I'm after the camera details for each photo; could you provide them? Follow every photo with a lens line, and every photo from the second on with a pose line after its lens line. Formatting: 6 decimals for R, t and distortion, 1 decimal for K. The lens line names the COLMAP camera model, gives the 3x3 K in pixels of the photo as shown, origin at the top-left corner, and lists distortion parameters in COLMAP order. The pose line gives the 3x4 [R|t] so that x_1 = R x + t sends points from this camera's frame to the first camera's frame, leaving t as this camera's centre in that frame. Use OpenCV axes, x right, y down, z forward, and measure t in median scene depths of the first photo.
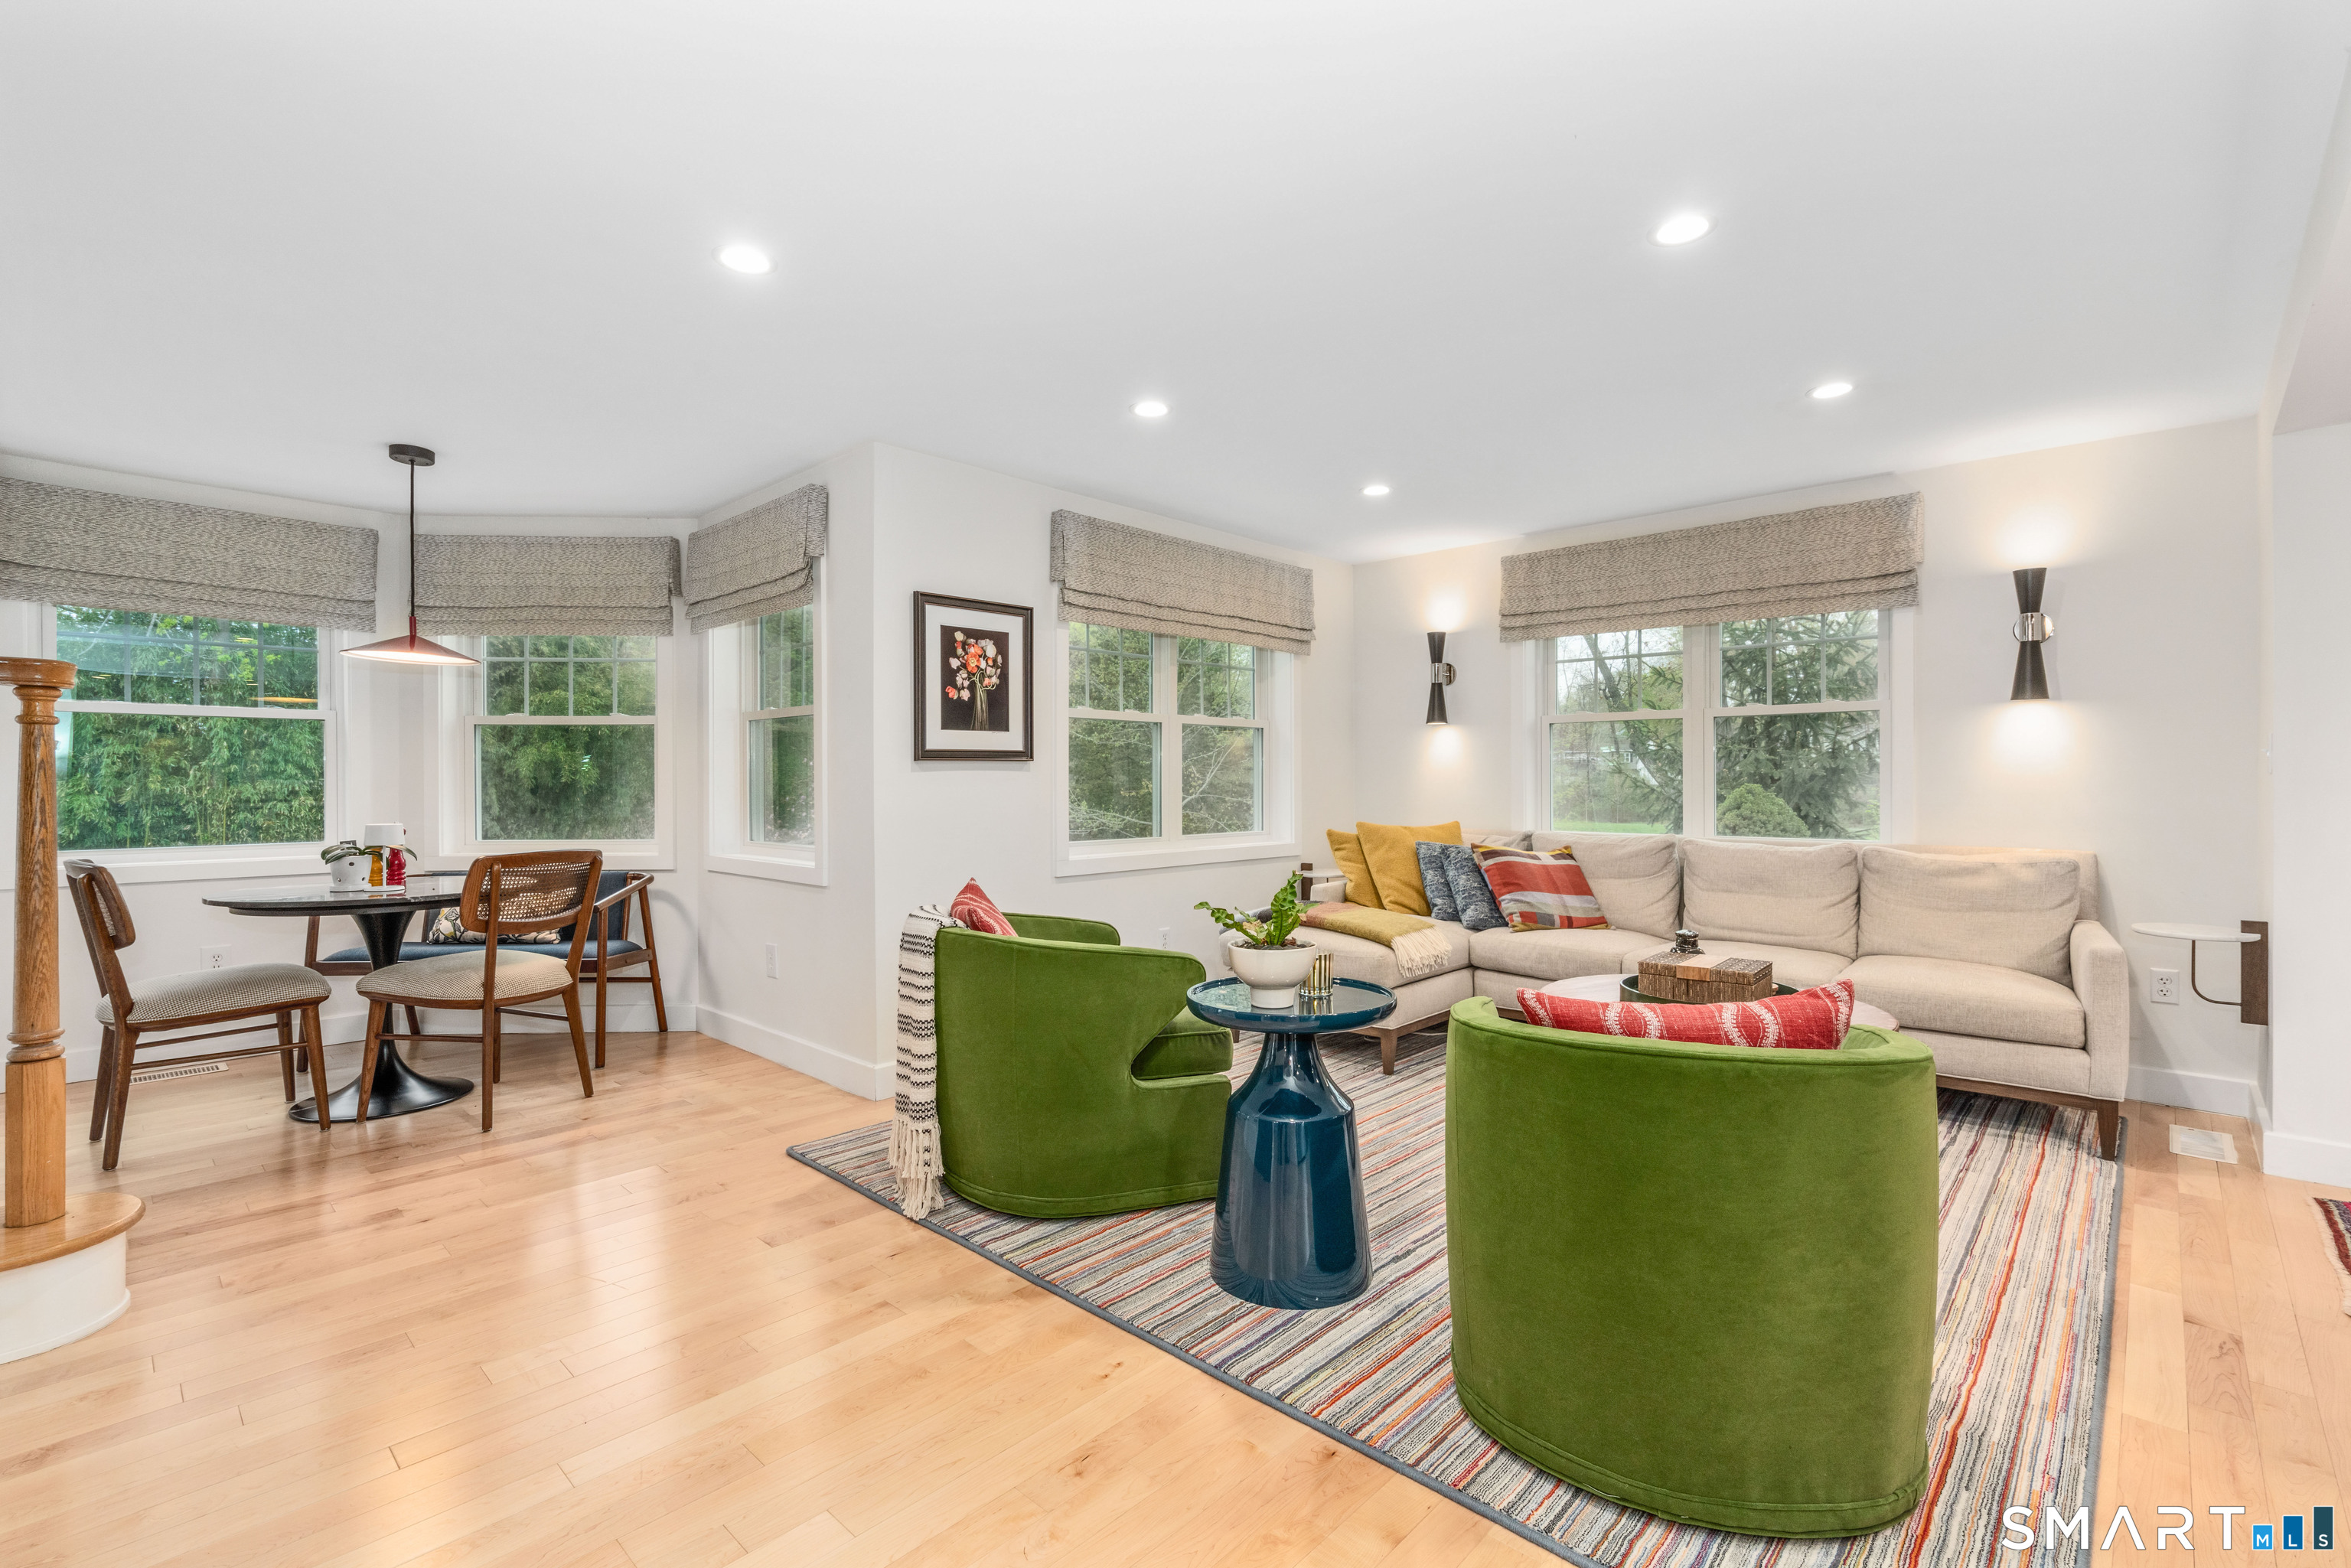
lens RADIAL K [[1068.1, 0, 1176.2], [0, 1068.1, 765.6], [0, 0, 1]] dist [-0.004516, 0.002218]
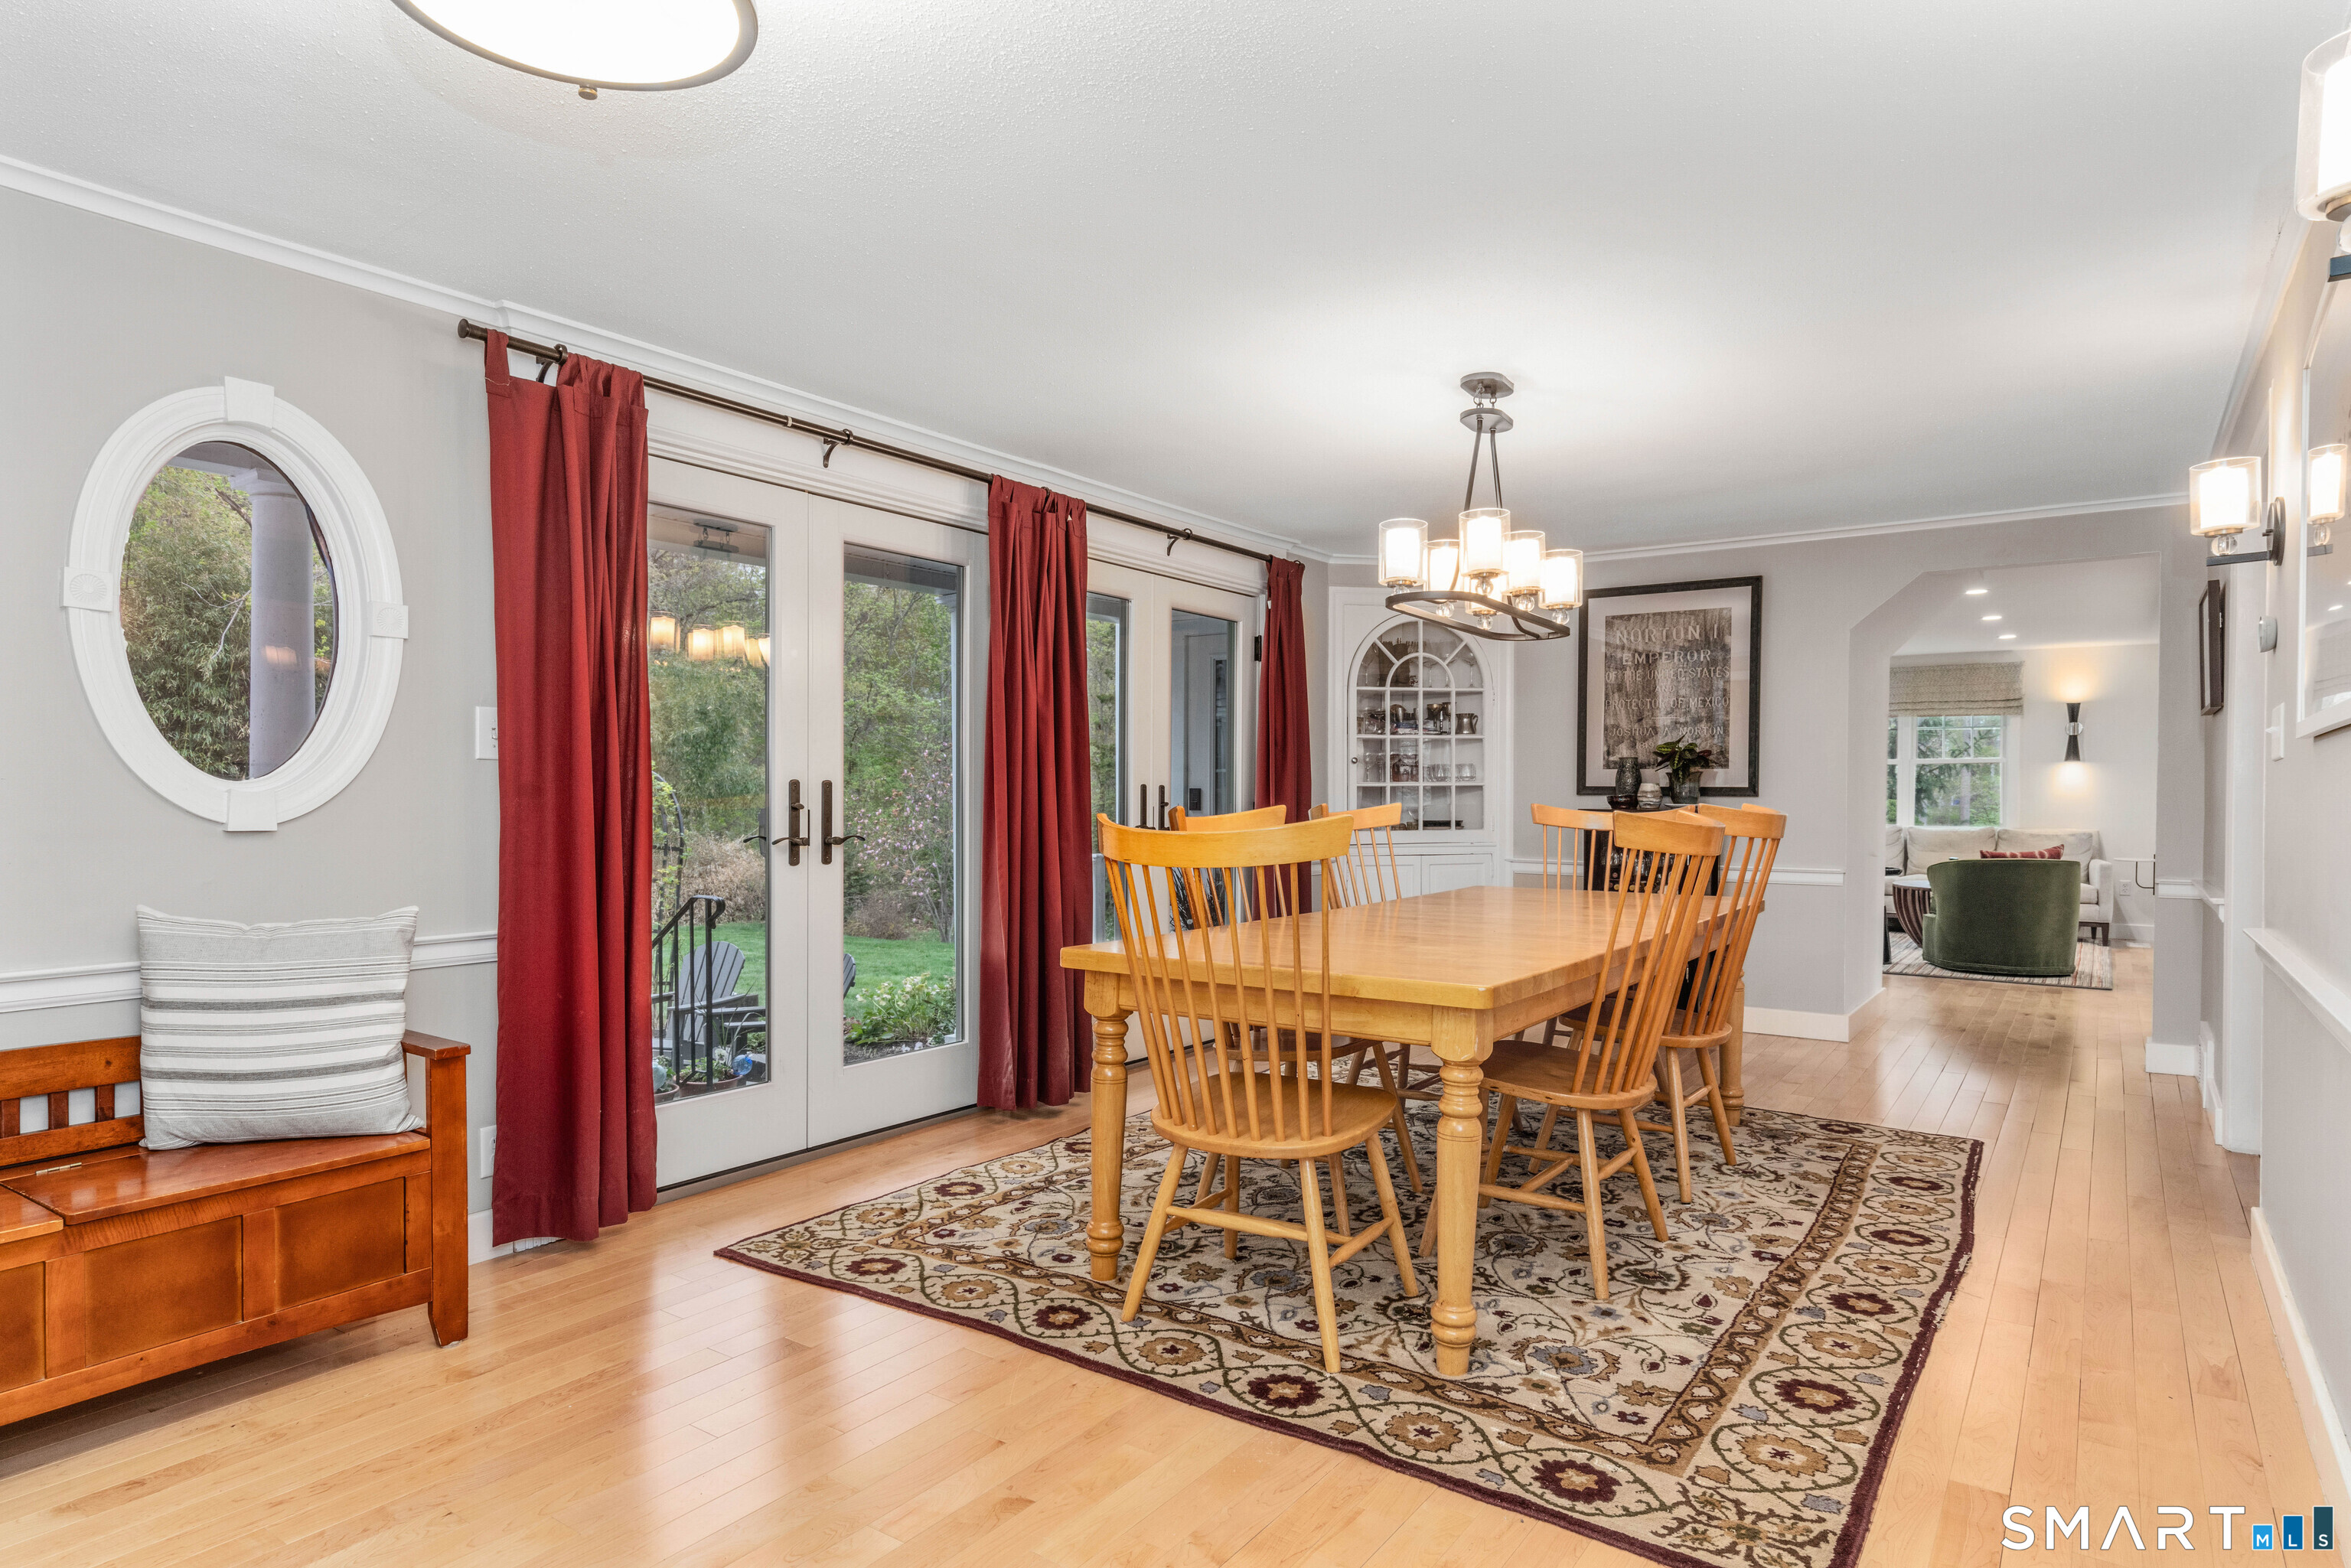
lens RADIAL K [[1324.7, 0, 1168.9], [0, 1324.7, 789.1], [0, 0, 1]] dist [-0.002967, 0.000642]
pose [[0.991709, 0.005600, 0.128382, -1.380717], [-0.006750, 0.999941, 0.008526, -0.013073], [-0.128327, -0.009322, 0.991688, -1.452845]]
